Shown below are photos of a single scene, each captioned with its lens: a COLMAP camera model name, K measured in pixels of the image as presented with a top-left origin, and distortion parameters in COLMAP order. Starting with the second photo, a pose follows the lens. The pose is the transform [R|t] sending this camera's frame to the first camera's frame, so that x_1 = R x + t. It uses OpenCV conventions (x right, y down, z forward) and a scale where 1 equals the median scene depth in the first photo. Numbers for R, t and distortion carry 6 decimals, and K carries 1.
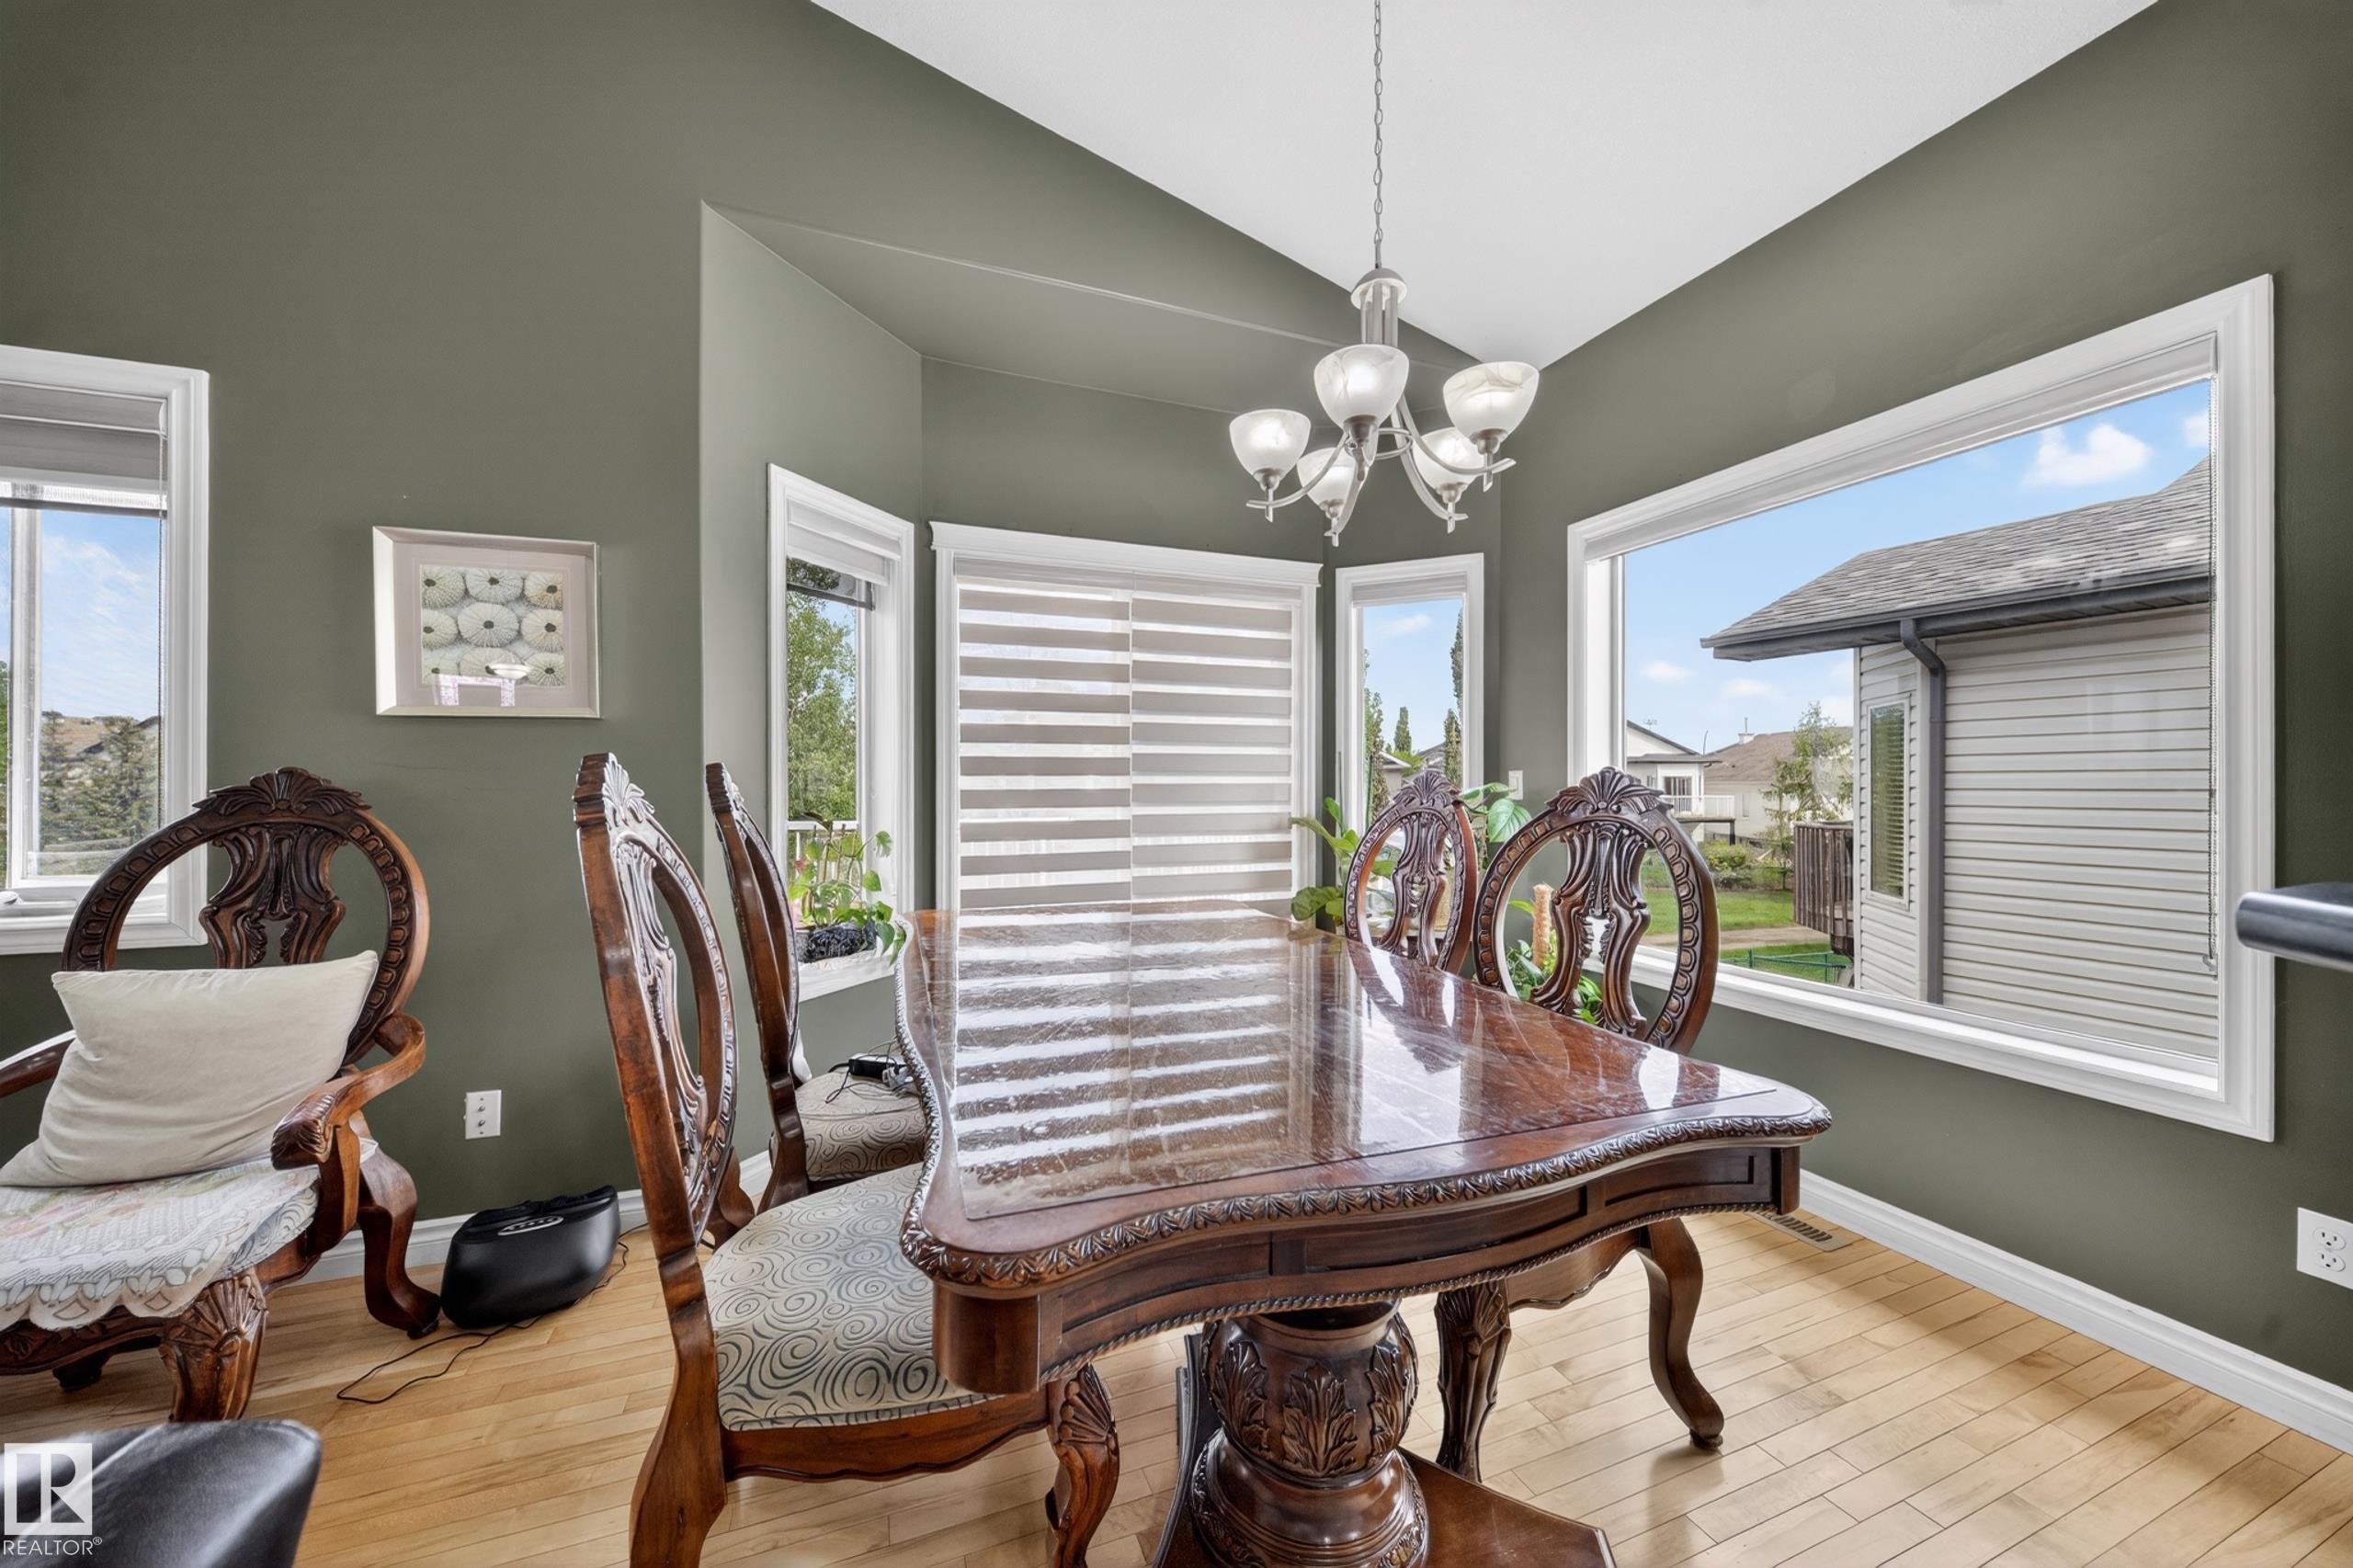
lens RADIAL K [[830.2, 0, 1173.2], [0, 830.2, 782.0], [0, 0, 1]] dist [-0.000808, -0.002196]
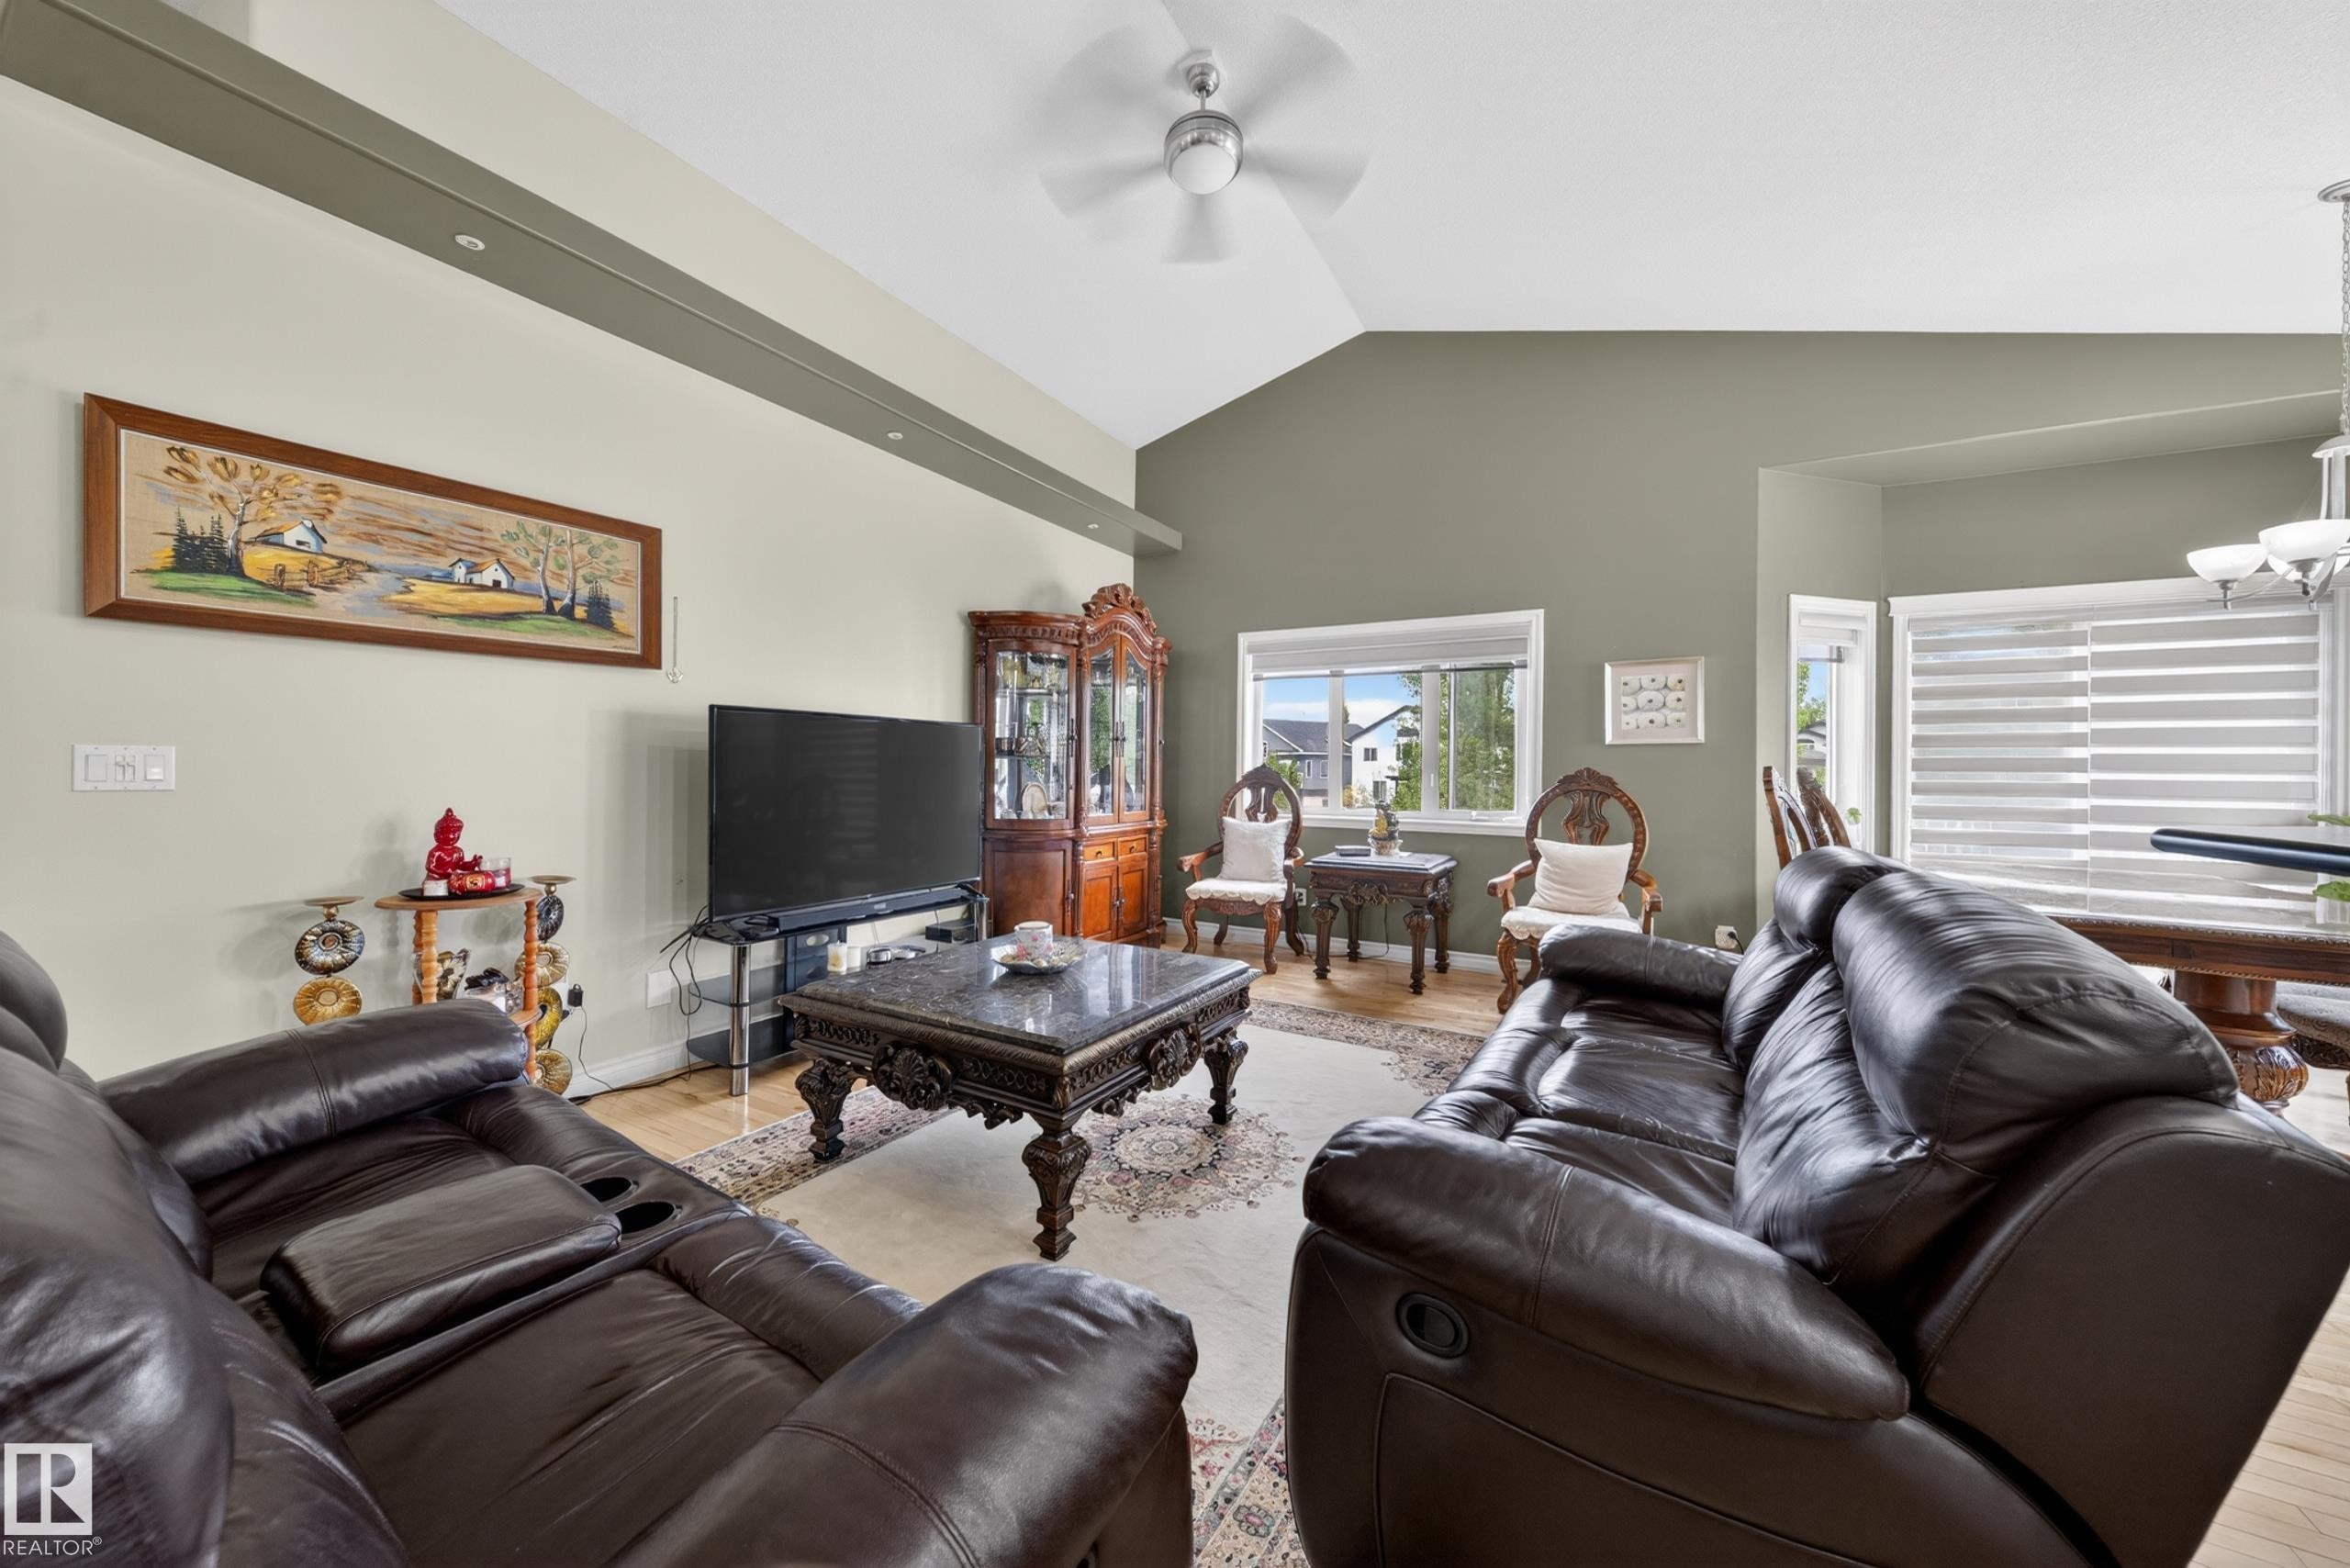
lens RADIAL K [[829.2, 0, 1157.2], [0, 829.2, 770.6], [0, 0, 1]] dist [-0.000808, -0.002196]
pose [[0.634628, 0.009543, -0.772759, 0.026231], [-0.010548, 0.999938, 0.003686, -0.003290], [0.772746, 0.005812, 0.634689, -1.366961]]
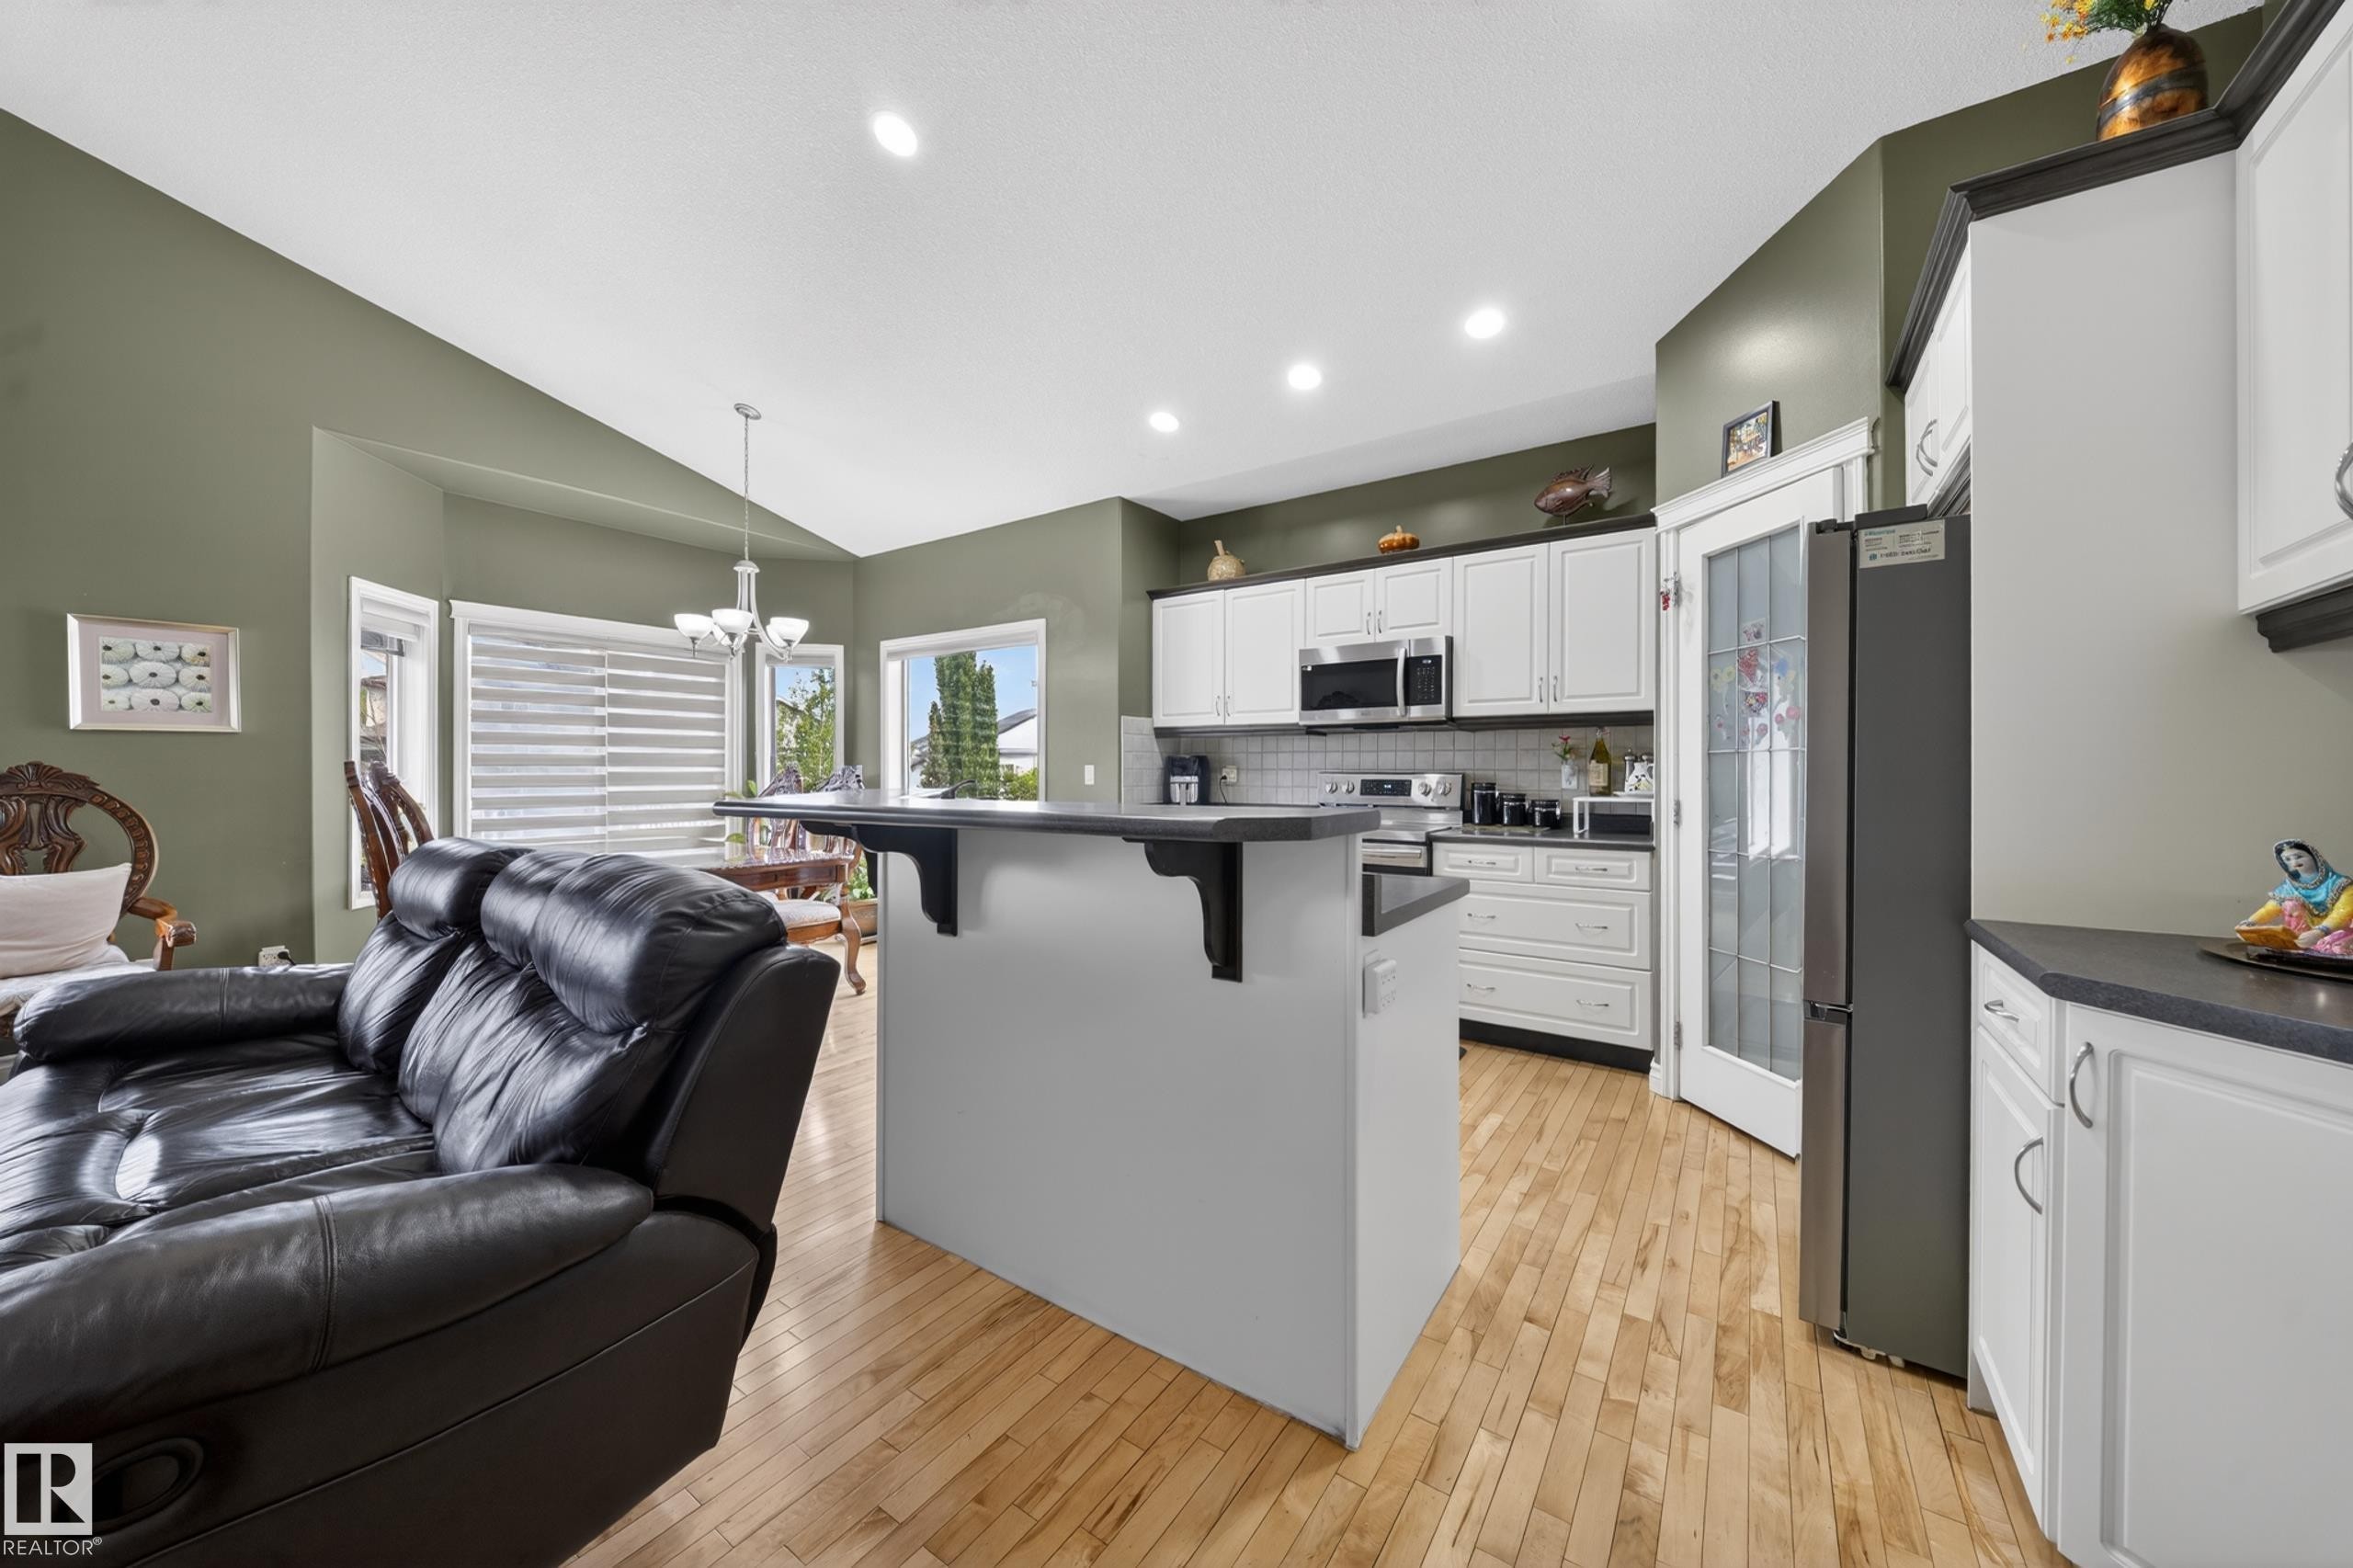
lens RADIAL K [[830.2, 0, 1183.2], [0, 830.2, 770.0], [0, 0, 1]] dist [-0.000808, -0.002196]
pose [[0.823750, 0.002855, 0.566945, -0.069797], [-0.002480, 0.999996, -0.001433, -0.003339], [-0.566947, -0.000226, 0.823754, -1.517350]]
